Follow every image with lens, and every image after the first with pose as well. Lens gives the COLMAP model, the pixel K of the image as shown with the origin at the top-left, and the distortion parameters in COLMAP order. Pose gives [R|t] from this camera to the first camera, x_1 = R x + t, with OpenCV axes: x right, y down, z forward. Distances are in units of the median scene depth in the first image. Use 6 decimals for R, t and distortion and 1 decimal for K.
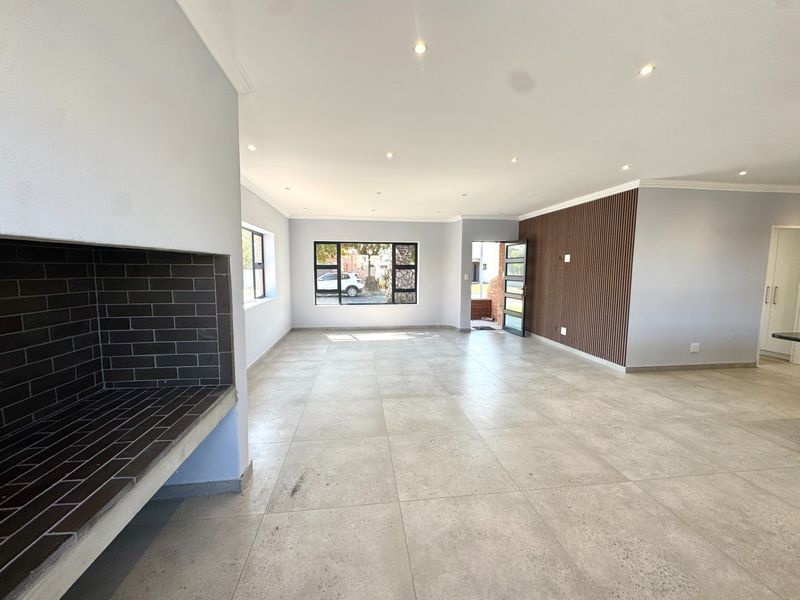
lens RADIAL K [[319.2, 0, 398.5], [0, 319.2, 300.5], [0, 0, 1]] dist [-0.002521, 0.001010]
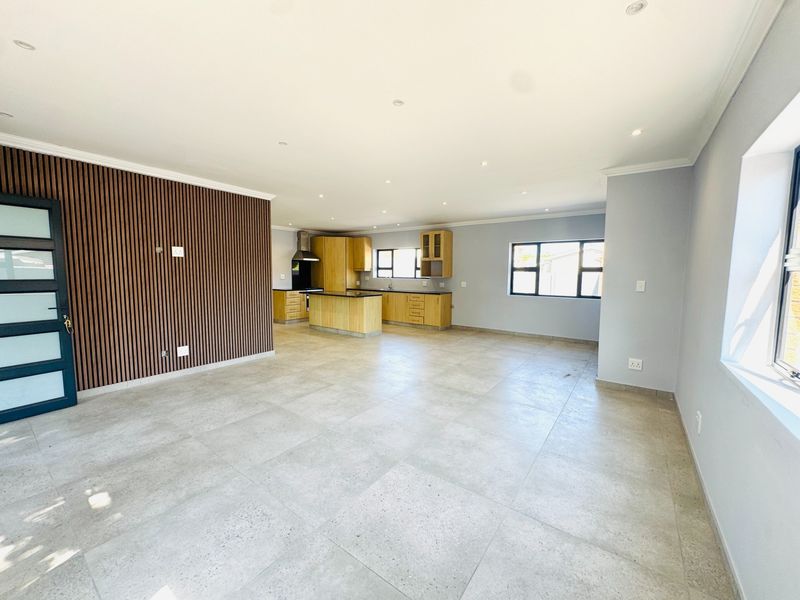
lens RADIAL K [[319.2, 0, 401.3], [0, 319.2, 300.9], [0, 0, 1]] dist [-0.002521, 0.001010]
pose [[-0.723230, -0.071626, 0.686883, -0.485618], [0.057267, 0.984962, 0.163007, -0.153765], [-0.688229, 0.157227, -0.708252, 1.649057]]
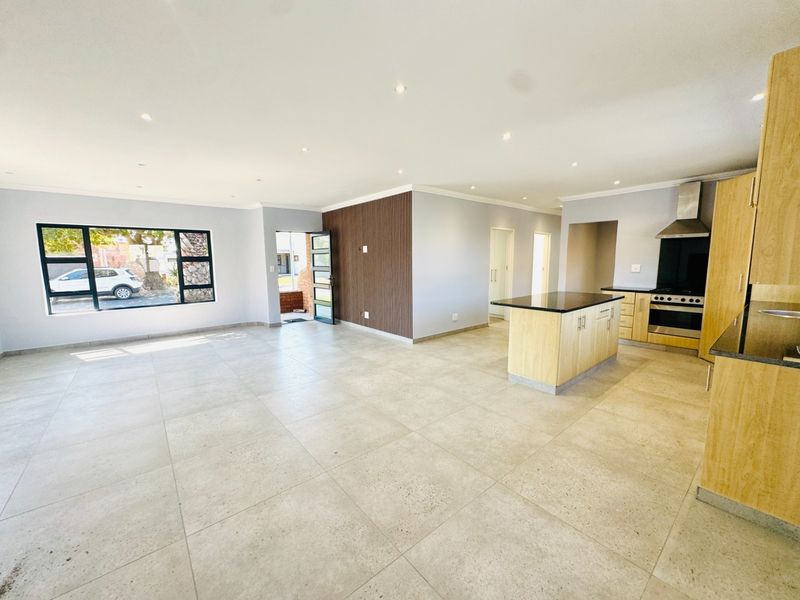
lens RADIAL K [[319.2, 0, 398.5], [0, 319.2, 300.9], [0, 0, 1]] dist [-0.002521, 0.001010]
pose [[0.846850, -0.080747, 0.525666, 0.042932], [0.066364, 0.996726, 0.046195, 0.004425], [-0.527675, -0.004235, 0.849436, -0.003694]]
